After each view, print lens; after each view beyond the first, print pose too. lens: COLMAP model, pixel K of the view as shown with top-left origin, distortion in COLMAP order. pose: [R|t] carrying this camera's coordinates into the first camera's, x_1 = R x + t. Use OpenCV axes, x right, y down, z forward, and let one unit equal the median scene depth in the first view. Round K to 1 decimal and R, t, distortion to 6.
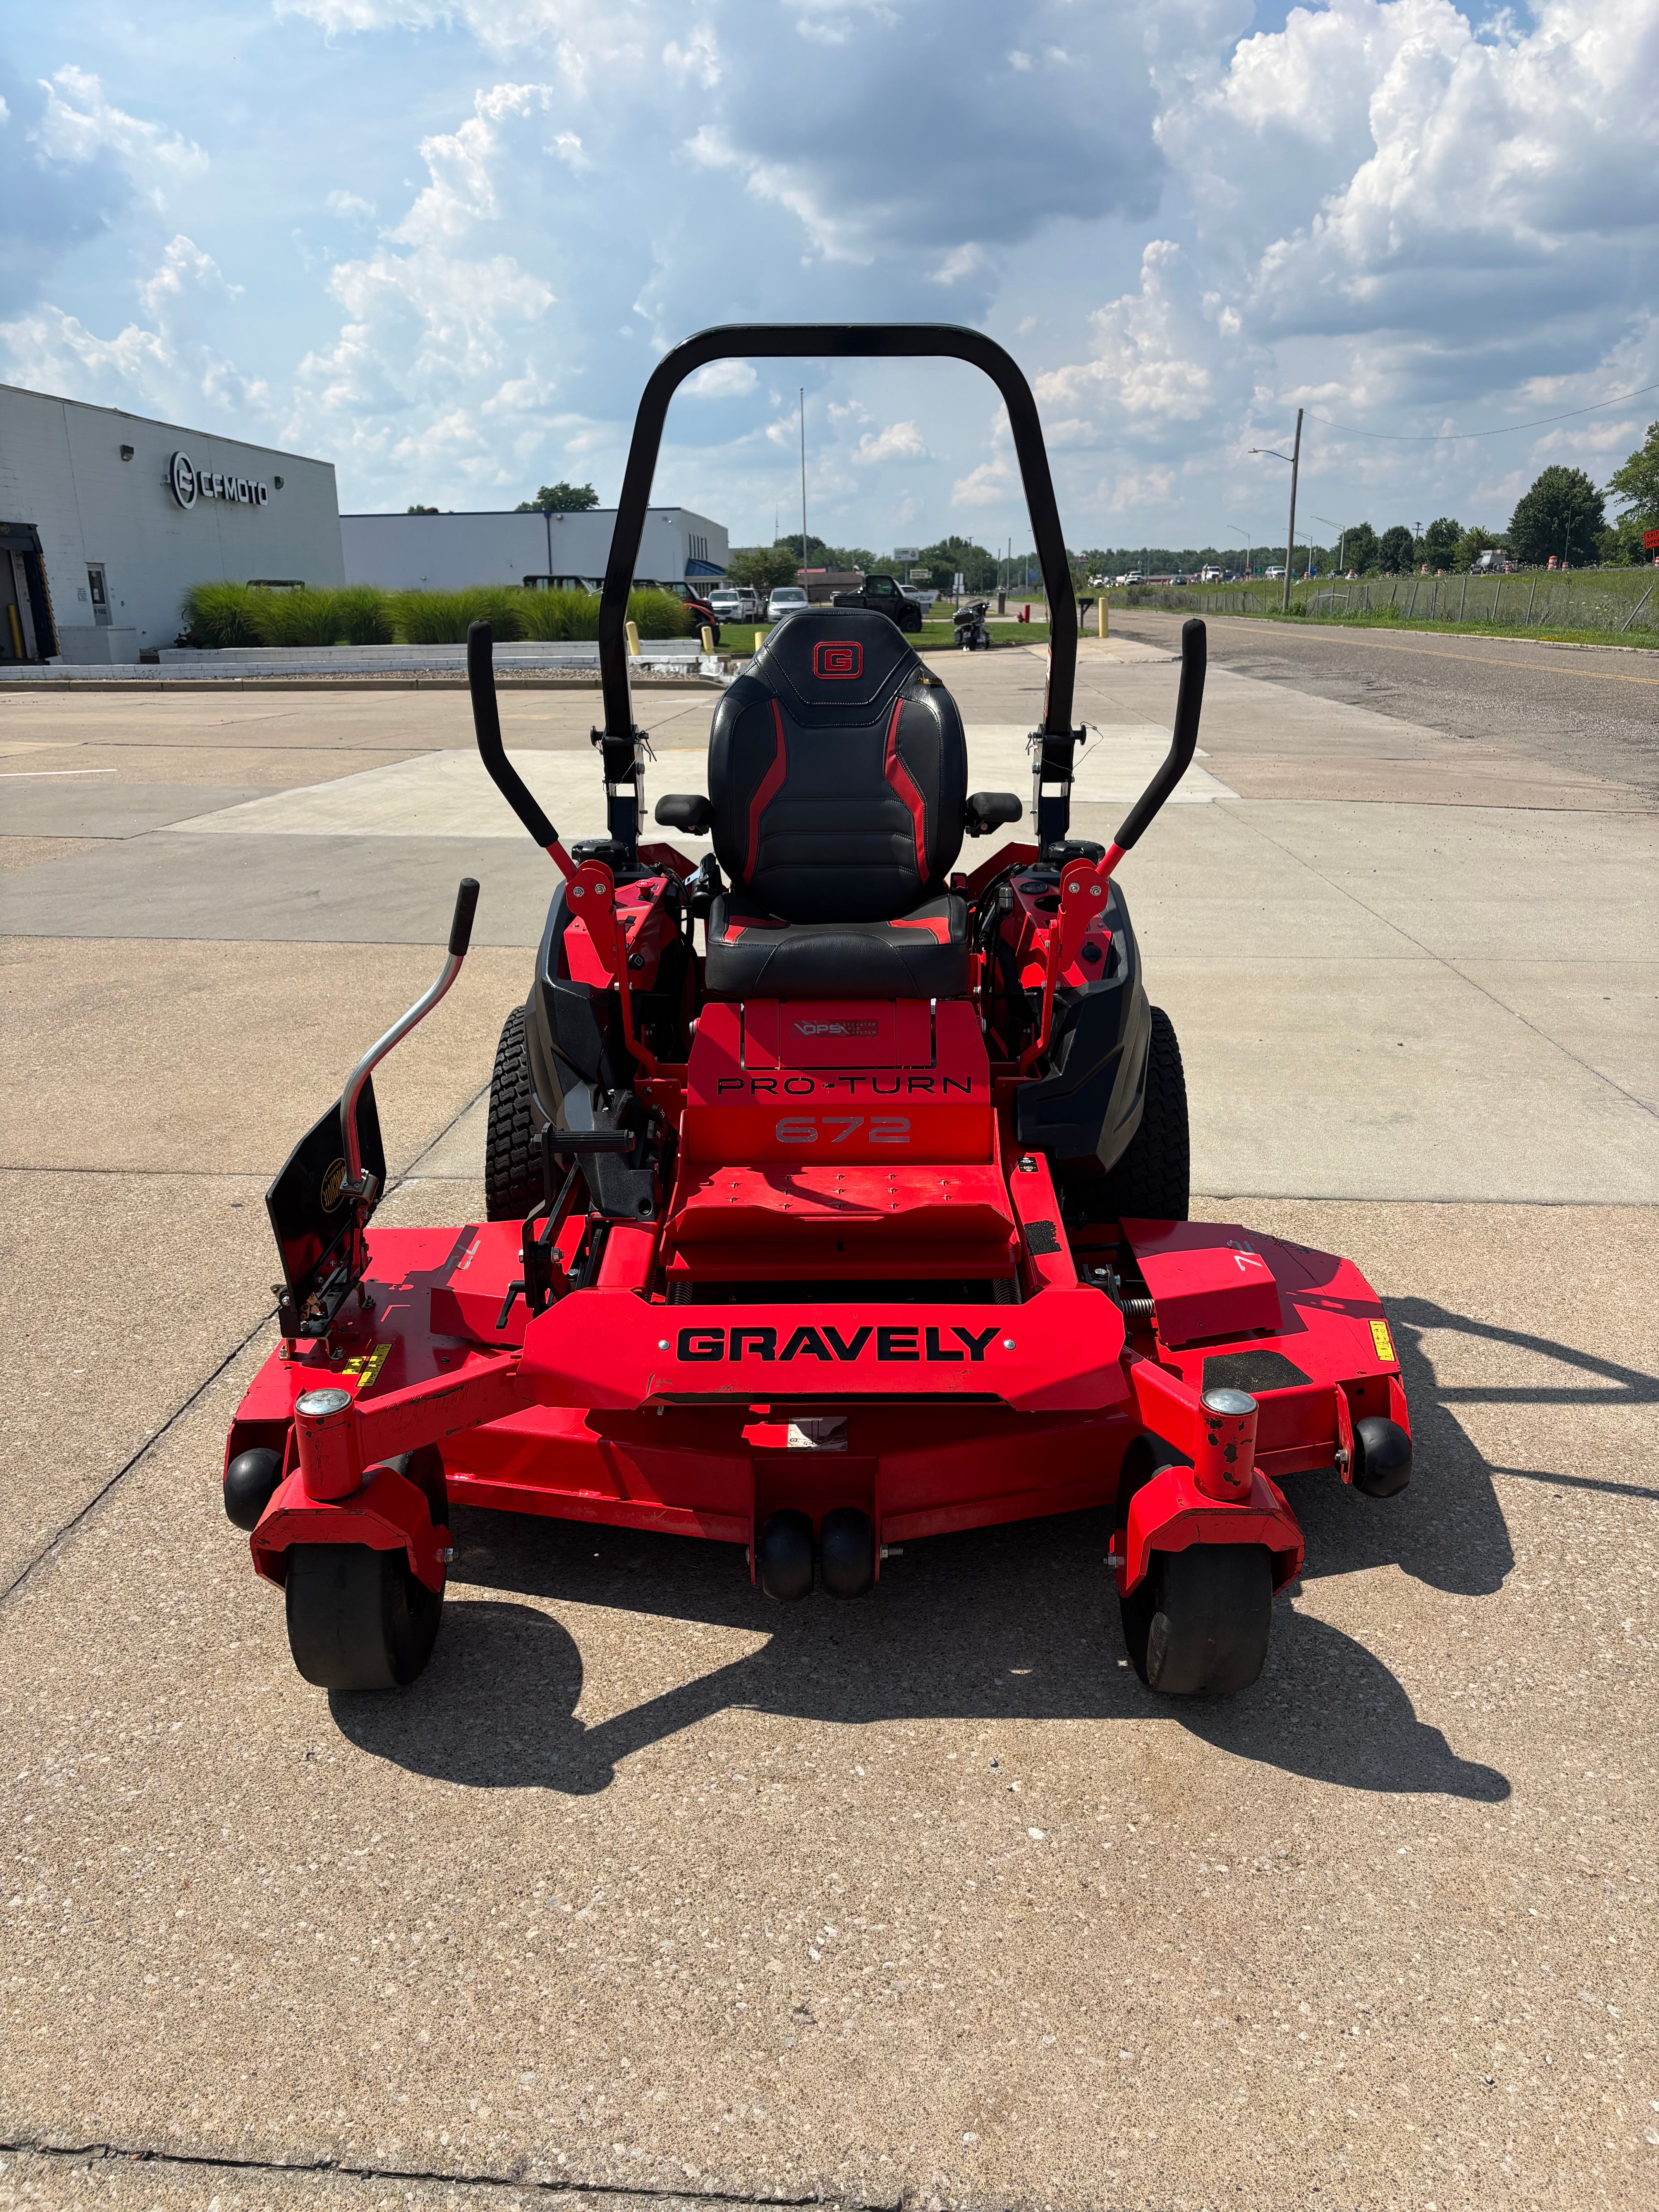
lens RADIAL K [[1669.9, 0, 834.6], [0, 1669.9, 1065.2], [0, 0, 1]] dist [0.057920, -0.066192]
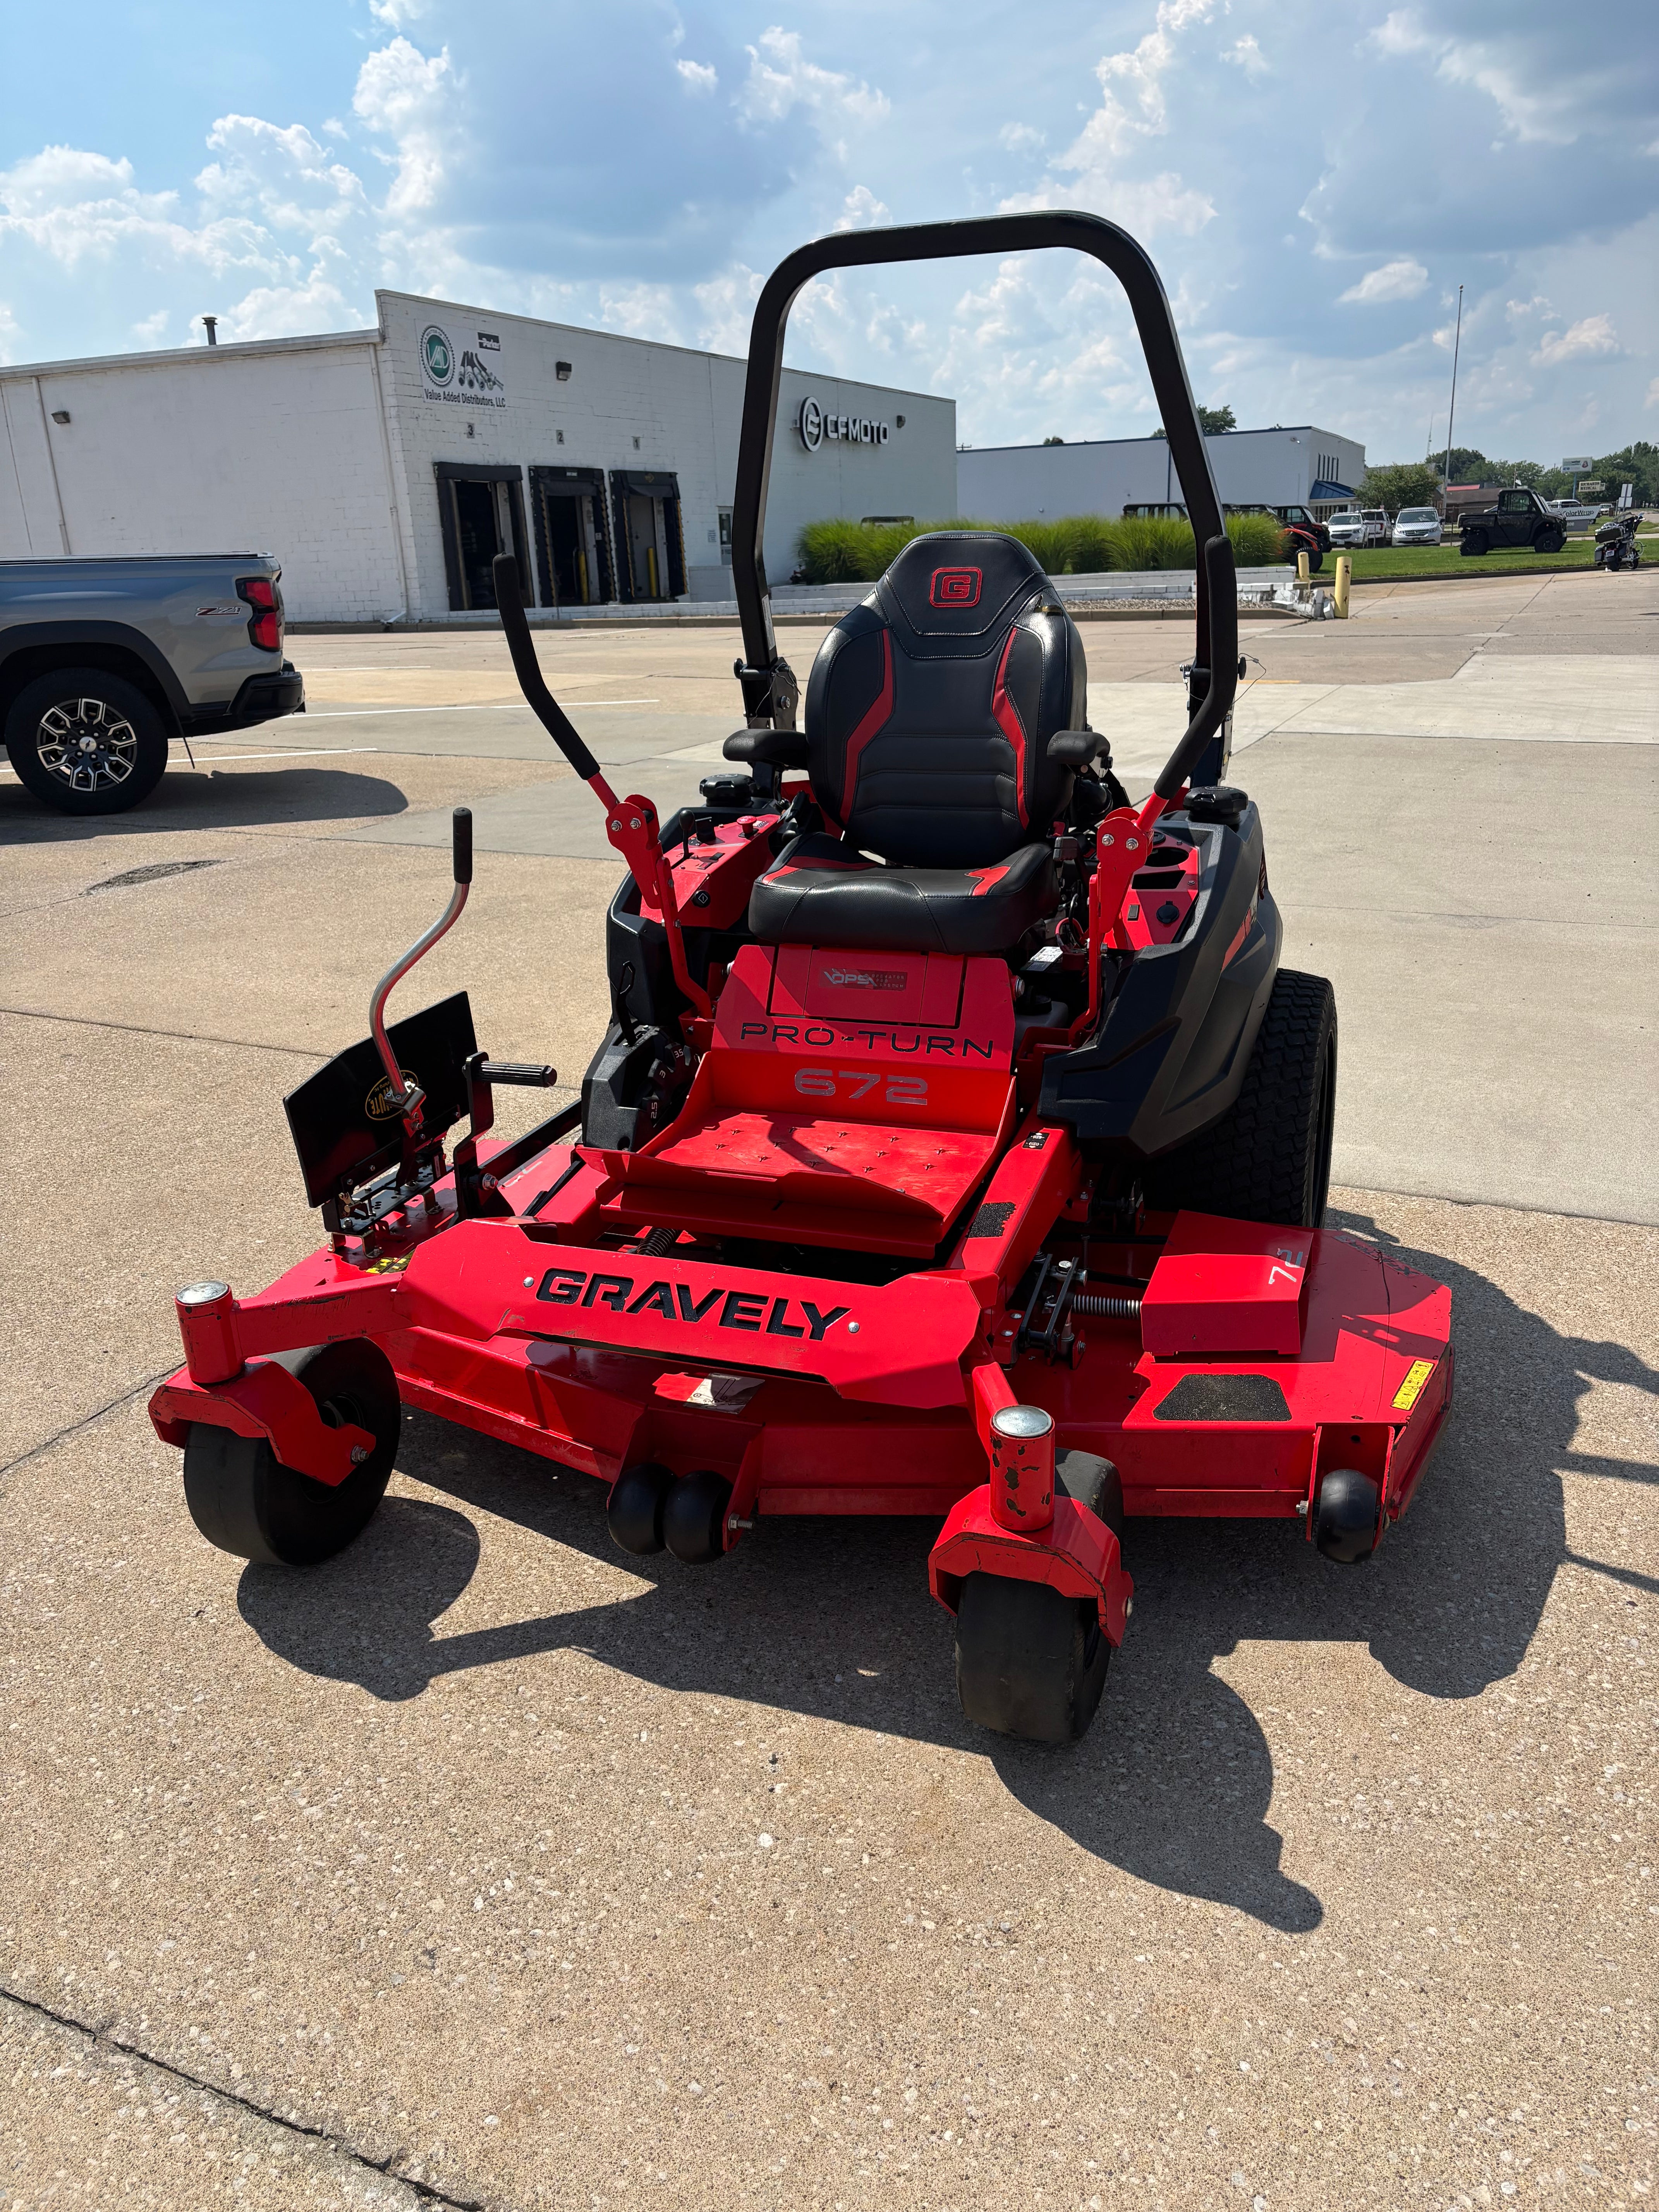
lens RADIAL K [[1669.9, 0, 836.2], [0, 1669.9, 1070.9], [0, 0, 1]] dist [0.057920, -0.066192]
pose [[0.937892, 0.084419, -0.336501, 0.369288], [-0.070408, 0.996075, 0.053650, -0.023547], [0.339709, -0.026625, 0.940154, 0.113971]]
